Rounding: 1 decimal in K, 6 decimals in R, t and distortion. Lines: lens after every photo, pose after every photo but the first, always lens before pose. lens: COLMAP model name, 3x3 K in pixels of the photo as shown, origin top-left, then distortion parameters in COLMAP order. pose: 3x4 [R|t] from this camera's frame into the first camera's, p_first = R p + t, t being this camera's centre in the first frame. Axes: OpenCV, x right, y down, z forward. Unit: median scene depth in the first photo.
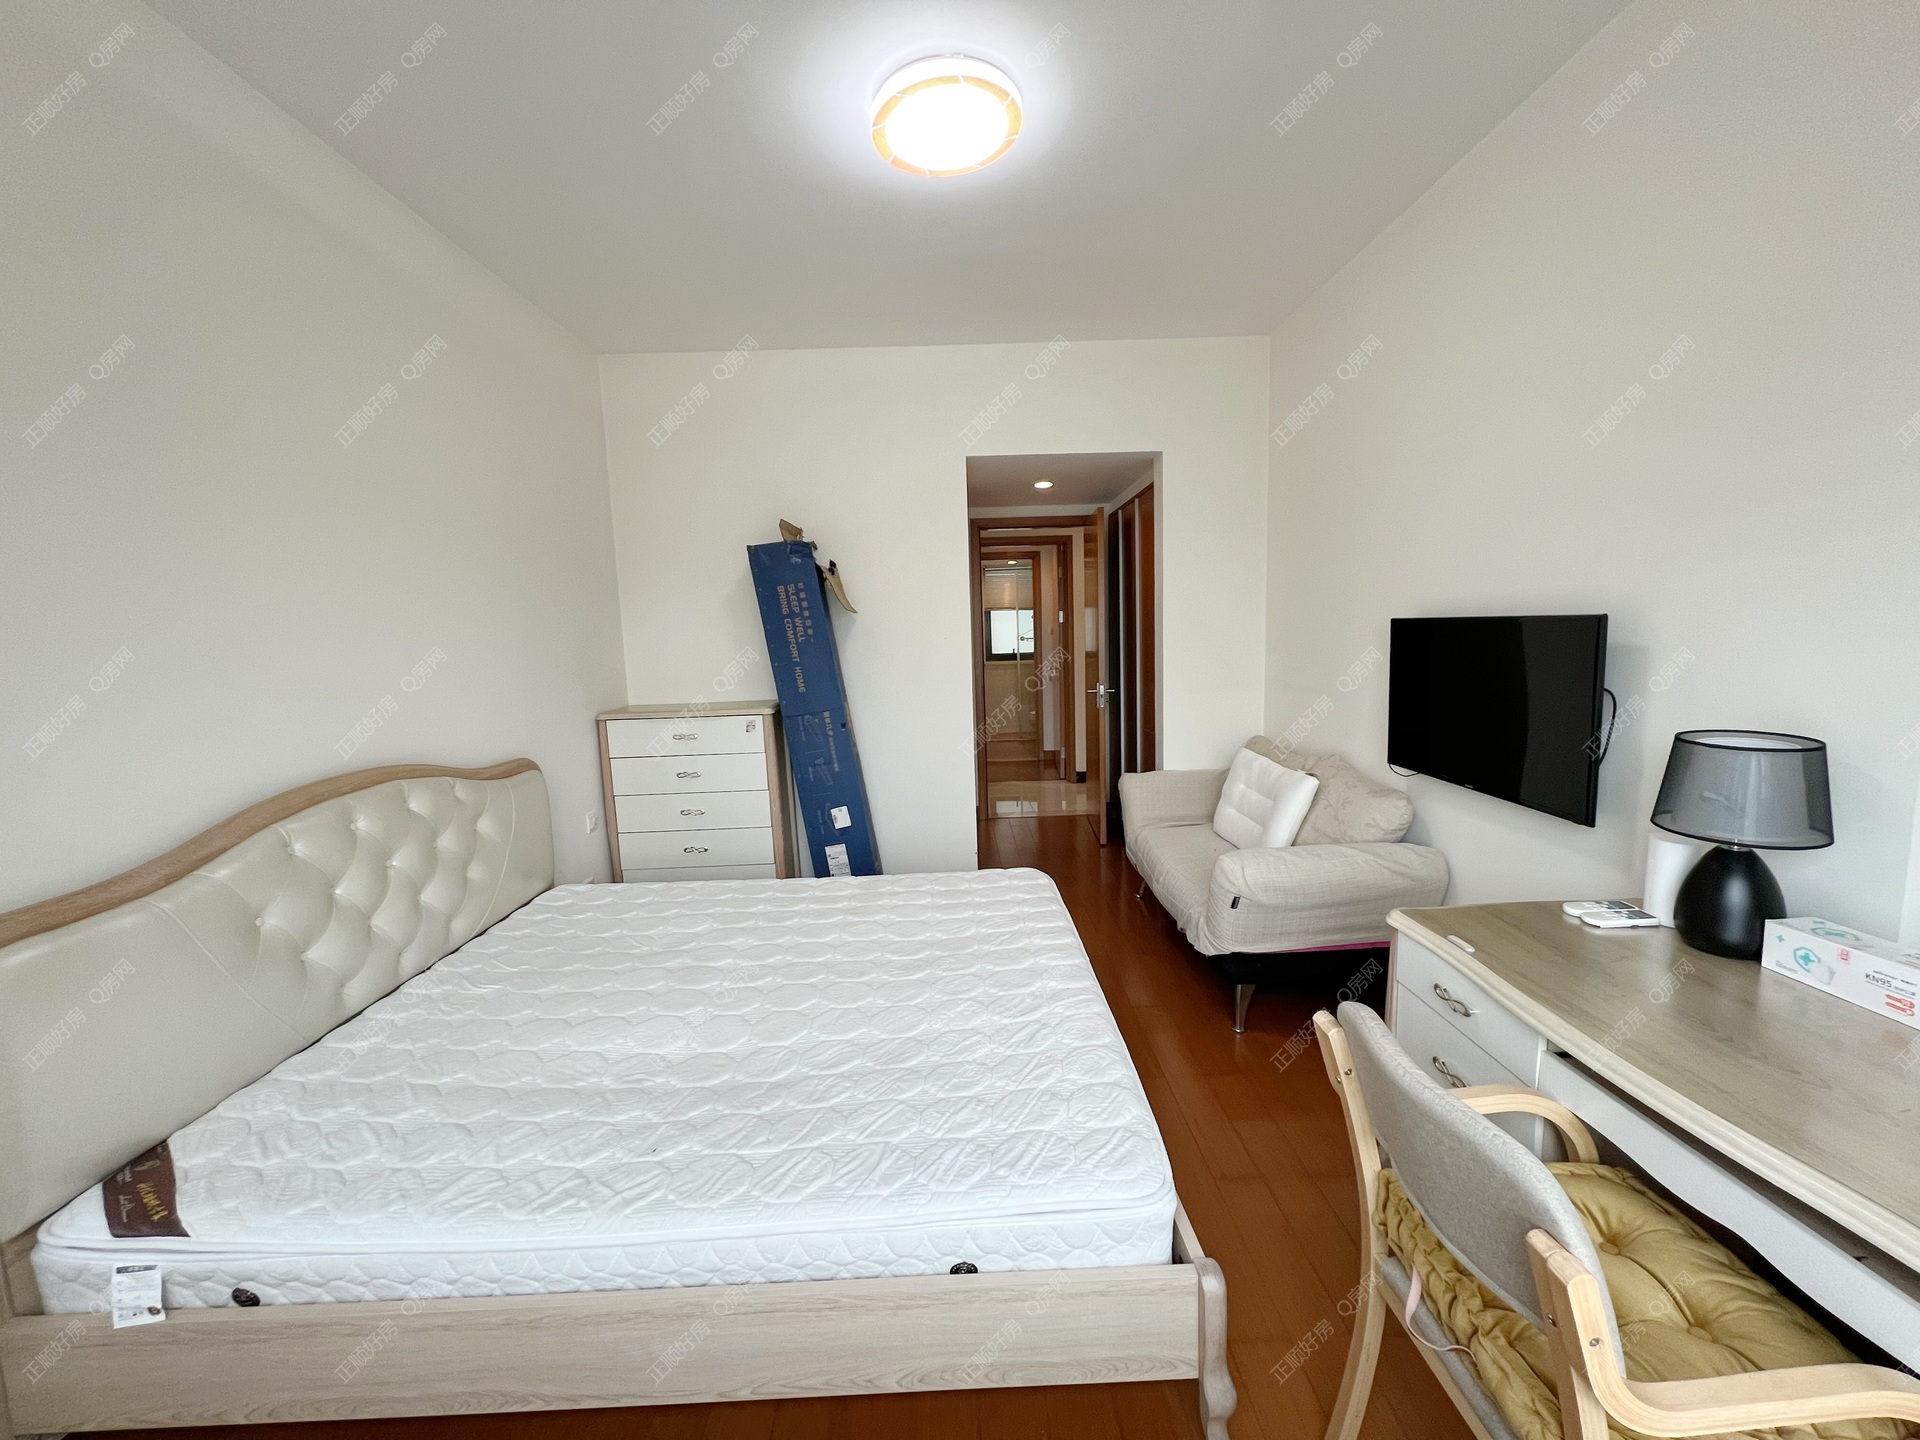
lens RADIAL K [[772.2, 0, 963.3], [0, 772.2, 720.2], [0, 0, 1]] dist [-0.000530, -0.000905]
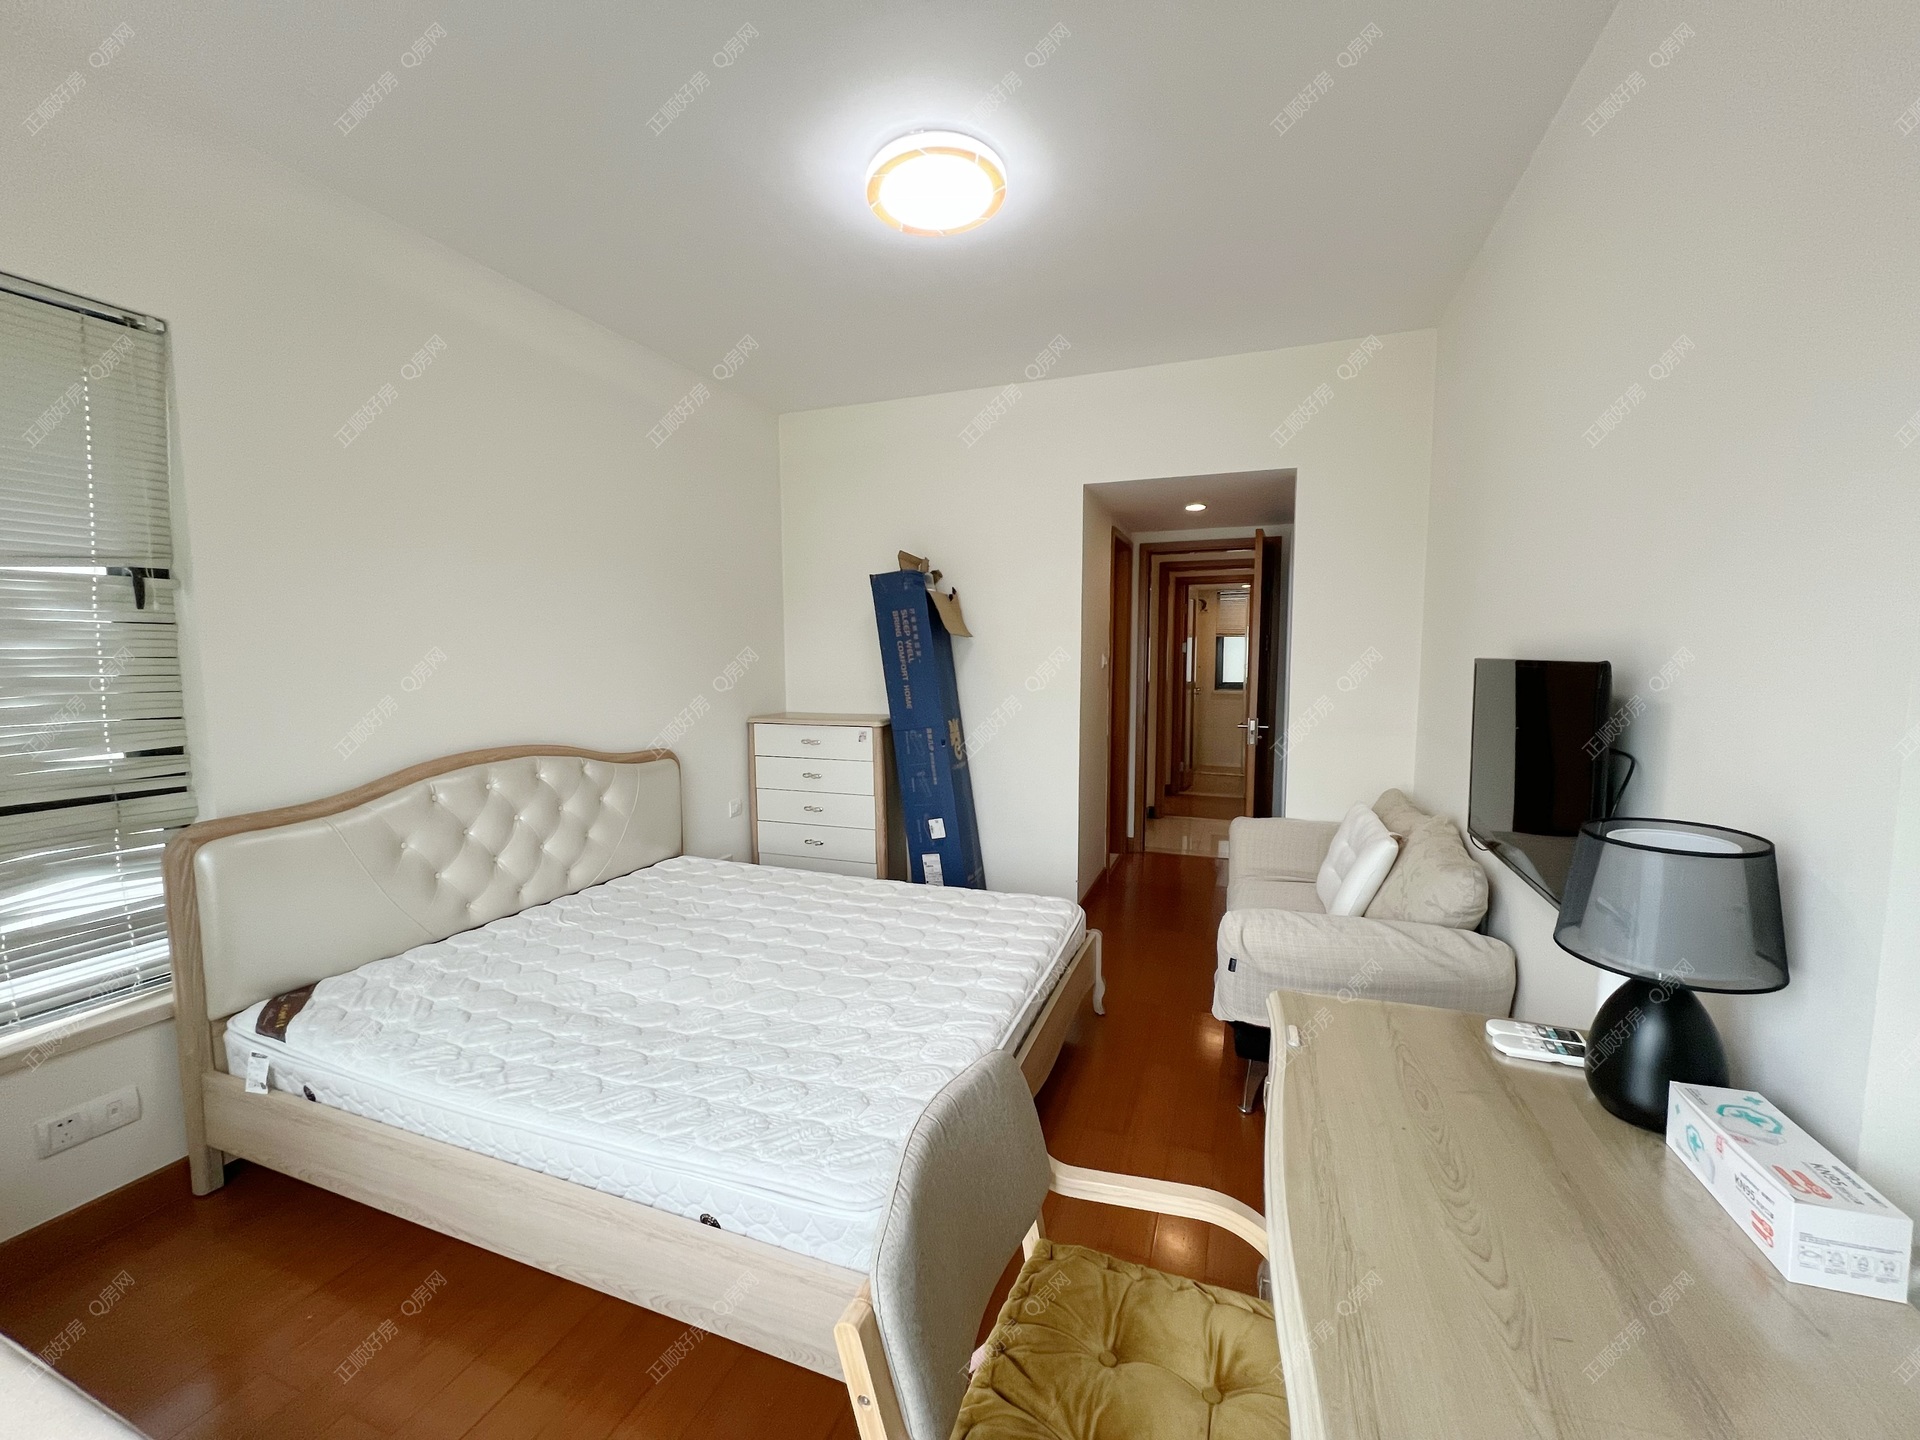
lens RADIAL K [[772.2, 0, 965.1], [0, 772.2, 720.1], [0, 0, 1]] dist [-0.000530, -0.000905]
pose [[0.928309, 0.060987, -0.366773, 0.410494], [-0.071469, 0.997329, -0.015054, -0.015397], [0.364876, 0.040188, 0.930188, 0.034404]]
